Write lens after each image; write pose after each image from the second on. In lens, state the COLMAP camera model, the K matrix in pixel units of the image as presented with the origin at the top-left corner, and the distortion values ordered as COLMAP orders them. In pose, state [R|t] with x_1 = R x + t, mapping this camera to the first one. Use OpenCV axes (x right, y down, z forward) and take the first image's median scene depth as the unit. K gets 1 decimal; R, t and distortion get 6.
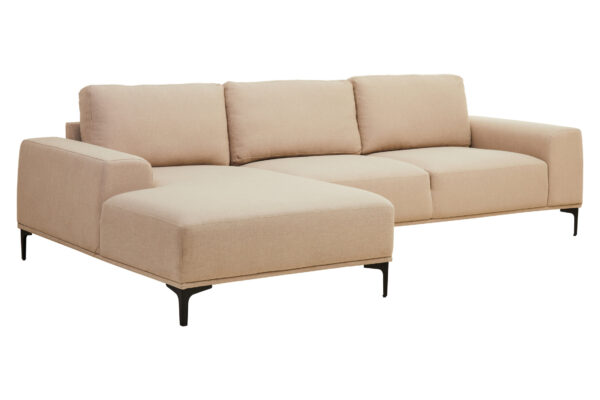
lens RADIAL K [[1365.6, 0, 300.3], [0, 1365.6, 199.2], [0, 0, 1]] dist [0.033395, 0.000000]
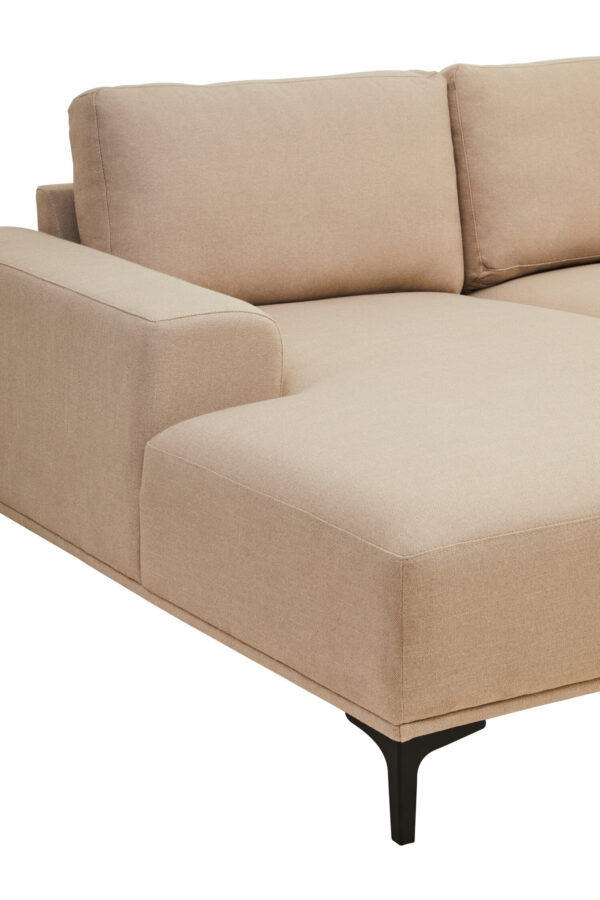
lens RADIAL K [[2251.6, 0, 300.1], [0, 2251.6, 451.8], [0, 0, 1]] dist [0.205841, 0.000000]
pose [[0.998071, -0.010592, -0.061173, -0.062225], [0.017128, 0.994076, 0.107332, -0.050275], [0.059673, -0.108172, 0.992340, 0.381008]]
